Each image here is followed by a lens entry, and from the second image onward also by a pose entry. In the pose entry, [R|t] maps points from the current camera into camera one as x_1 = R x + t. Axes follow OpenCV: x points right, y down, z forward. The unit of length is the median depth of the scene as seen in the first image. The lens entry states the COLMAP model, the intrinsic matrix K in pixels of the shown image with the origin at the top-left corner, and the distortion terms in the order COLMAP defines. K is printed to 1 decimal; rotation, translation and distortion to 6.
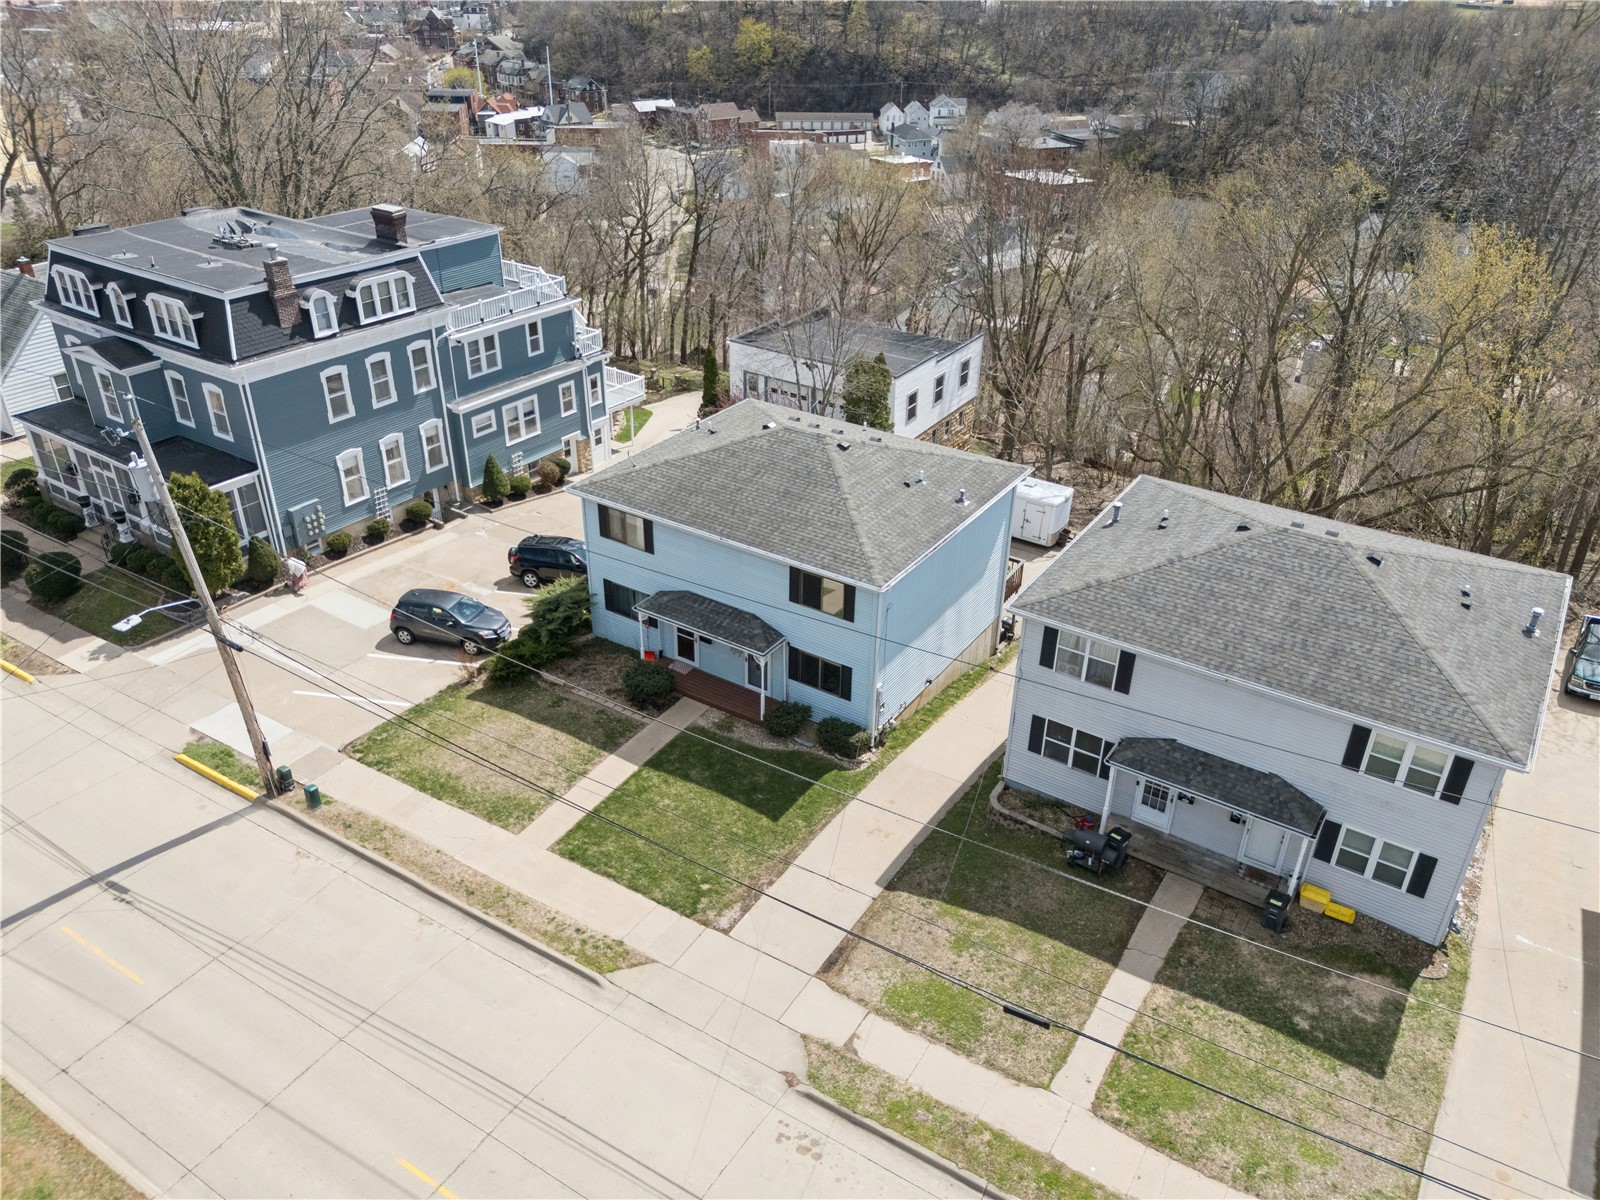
lens RADIAL K [[1170.5, 0, 800.0], [0, 1170.5, 600.0], [0, 0, 1]] dist [0.105766, -0.112914]
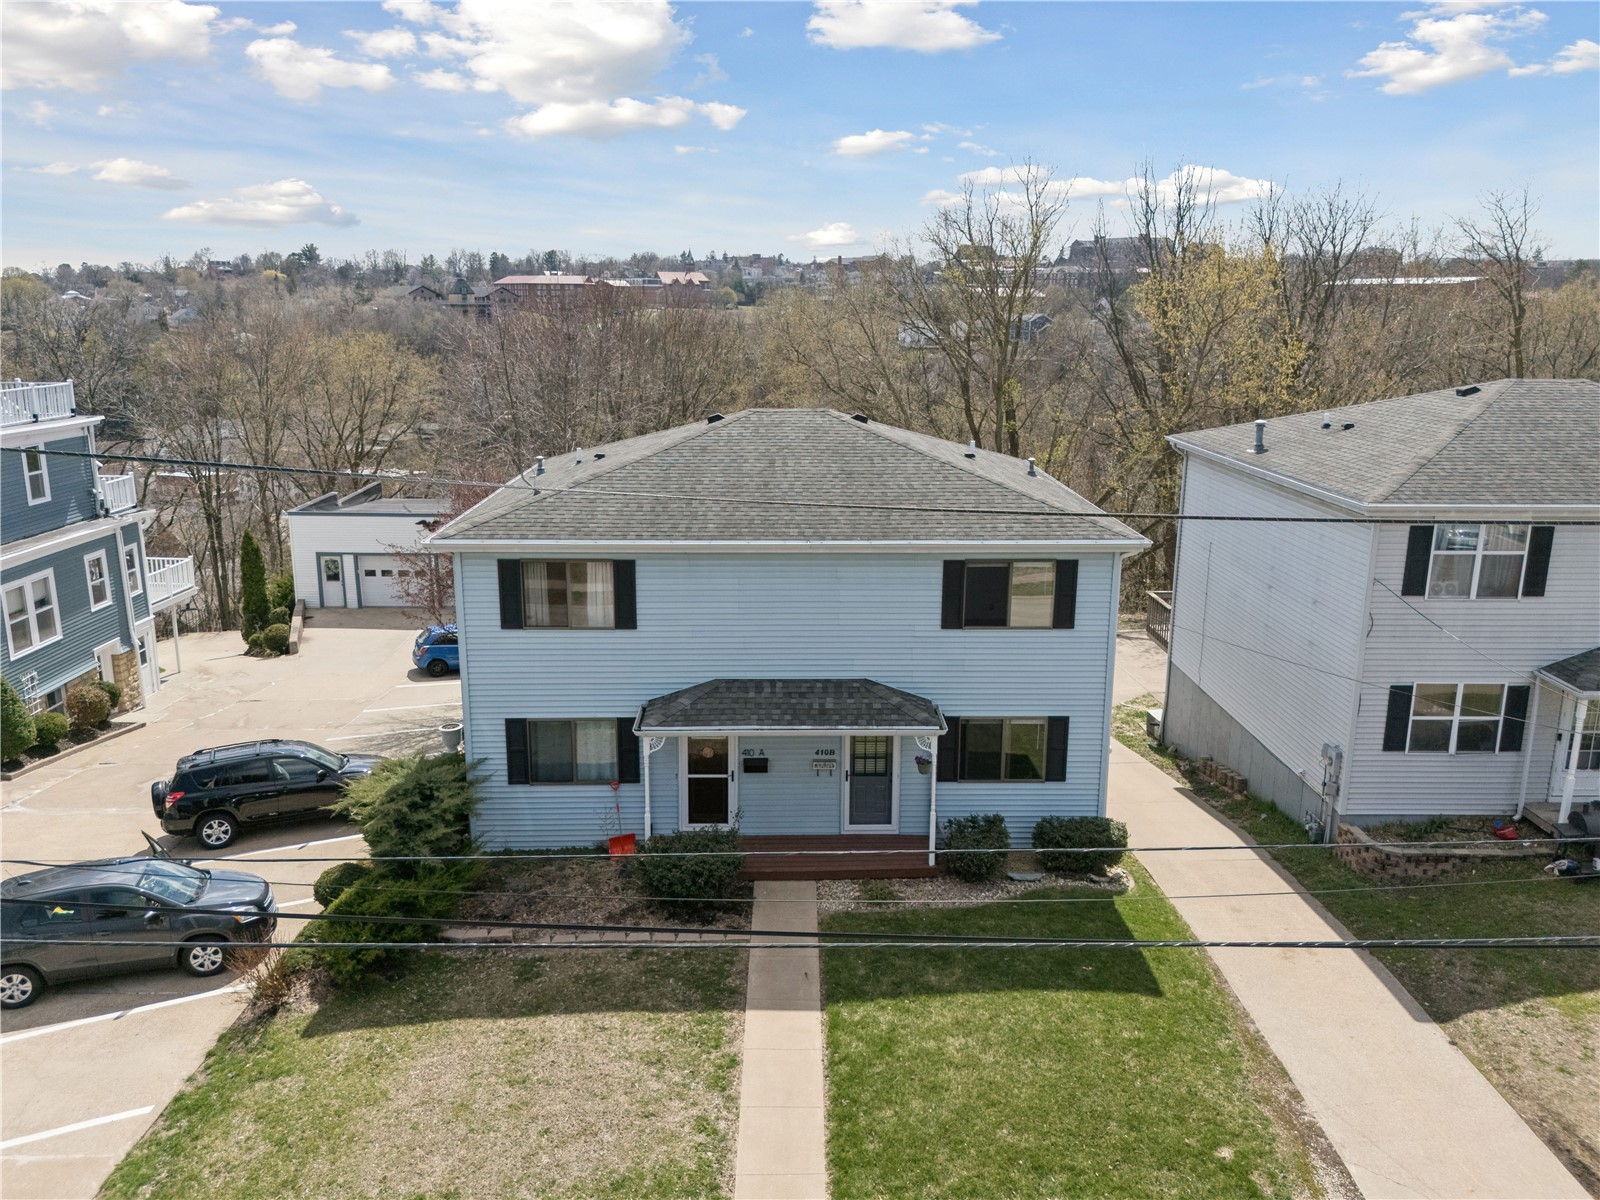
lens RADIAL K [[1209.4, 0, 804.8], [0, 1209.4, 569.7], [0, 0, 1]] dist [0.029083, -0.000994]
pose [[0.825452, -0.138507, 0.547215, -0.337076], [0.289259, 0.936262, -0.199356, 0.062903], [-0.484725, 0.322845, 0.812904, 0.484066]]
